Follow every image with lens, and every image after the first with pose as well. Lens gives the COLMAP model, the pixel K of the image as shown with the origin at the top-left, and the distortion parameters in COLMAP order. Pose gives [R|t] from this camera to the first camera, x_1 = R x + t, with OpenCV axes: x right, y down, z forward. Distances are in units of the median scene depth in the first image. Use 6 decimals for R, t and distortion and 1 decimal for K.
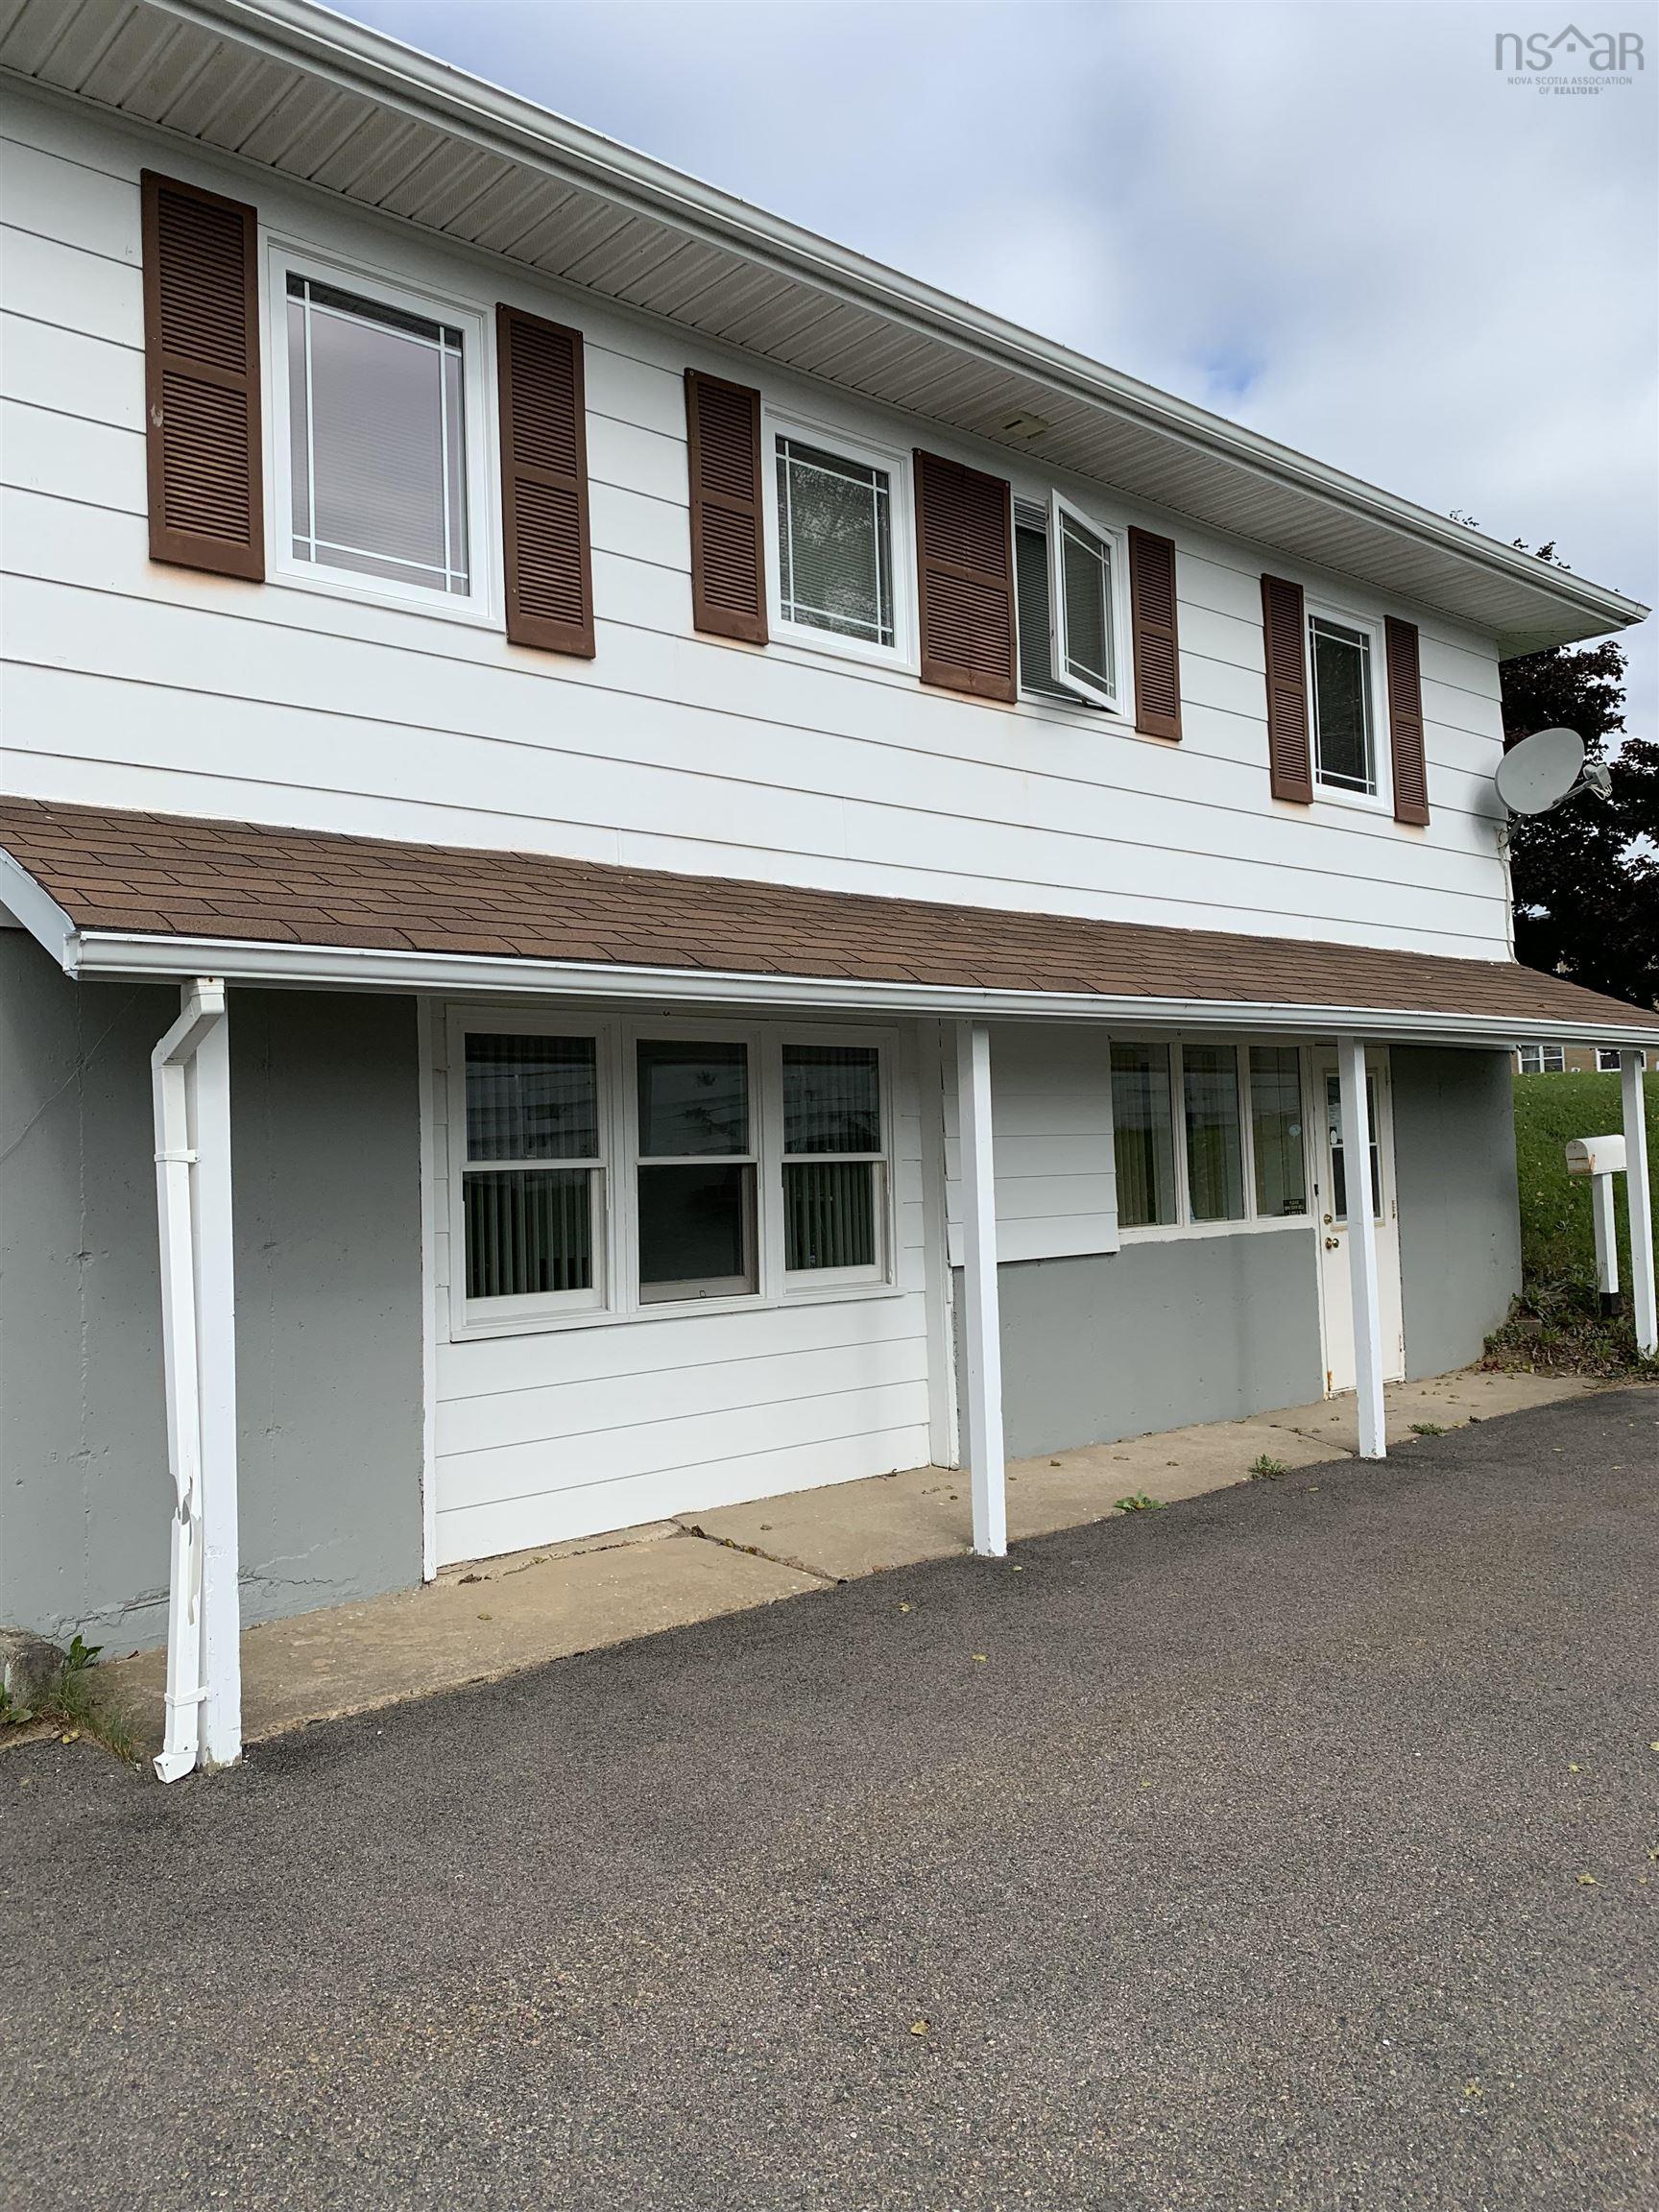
lens RADIAL K [[1727.5, 0, 829.5], [0, 1727.5, 1106.0], [0, 0, 1]] dist [0.088281, -0.128005]
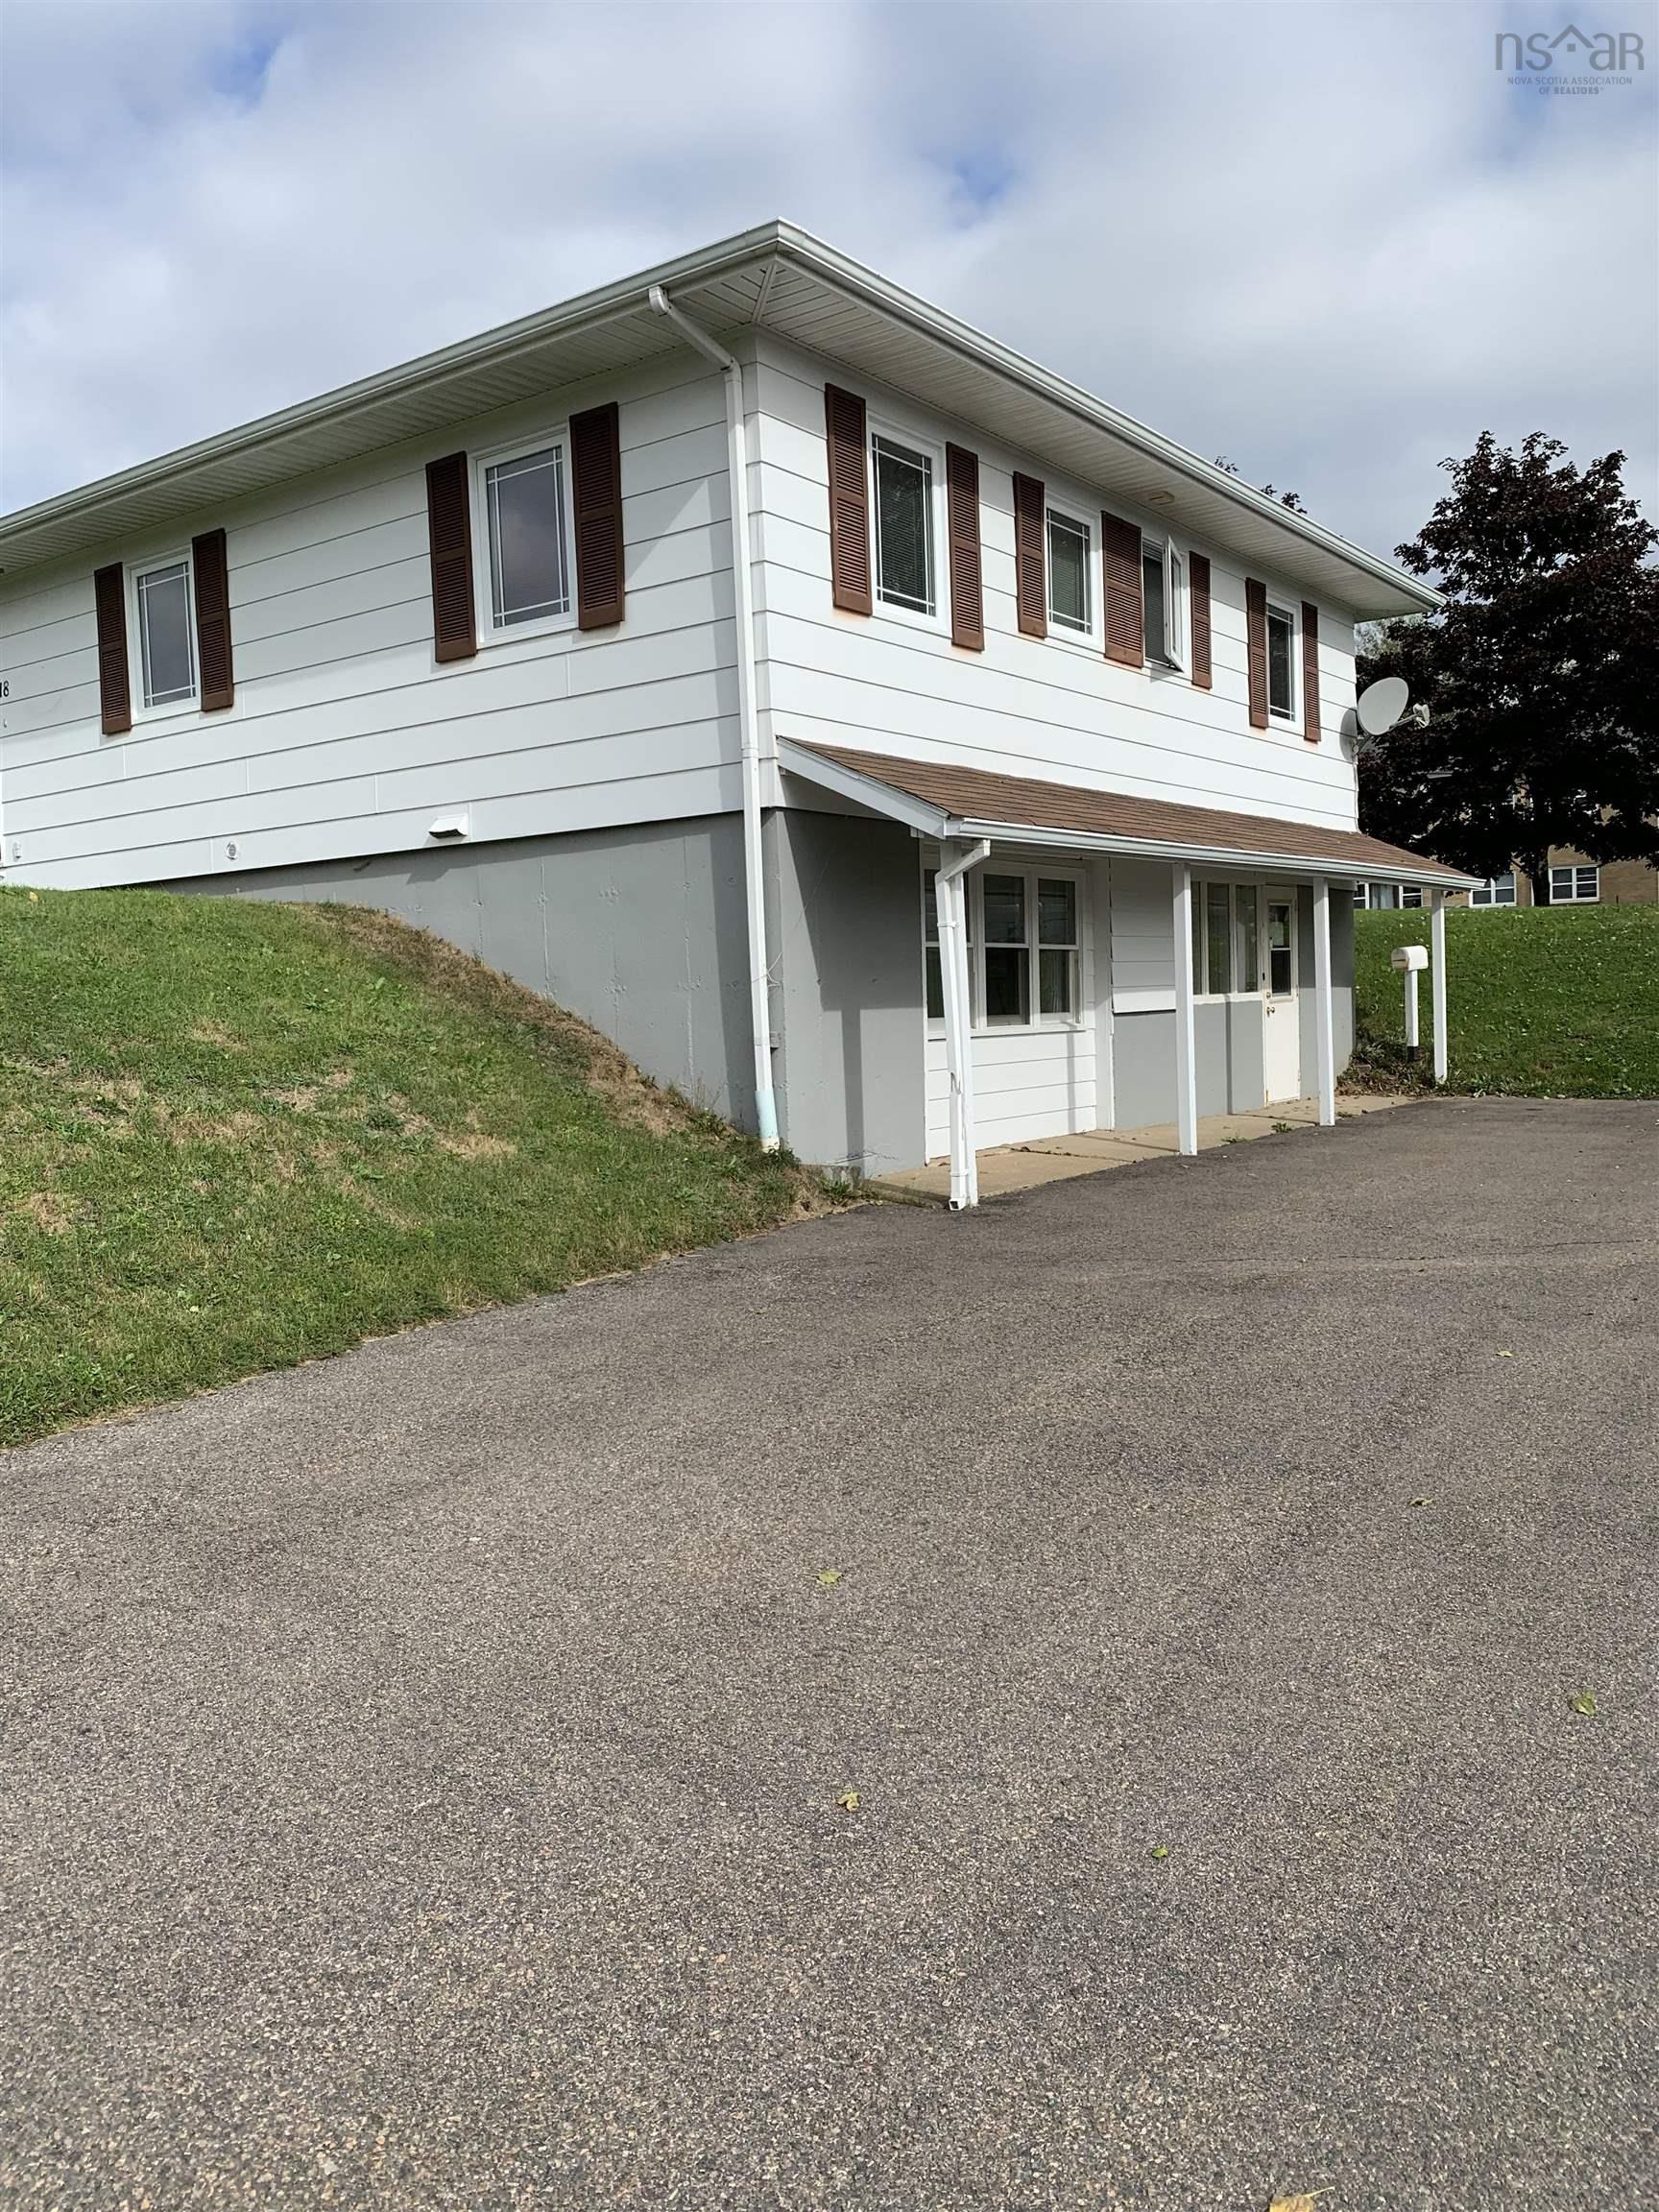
lens RADIAL K [[1727.5, 0, 829.5], [0, 1727.5, 1106.0], [0, 0, 1]] dist [0.088281, -0.128005]
pose [[0.977688, -0.011753, 0.209734, -0.479830], [-0.006775, 0.996150, 0.087403, 0.032551], [-0.209954, -0.086874, 0.973844, -0.510288]]
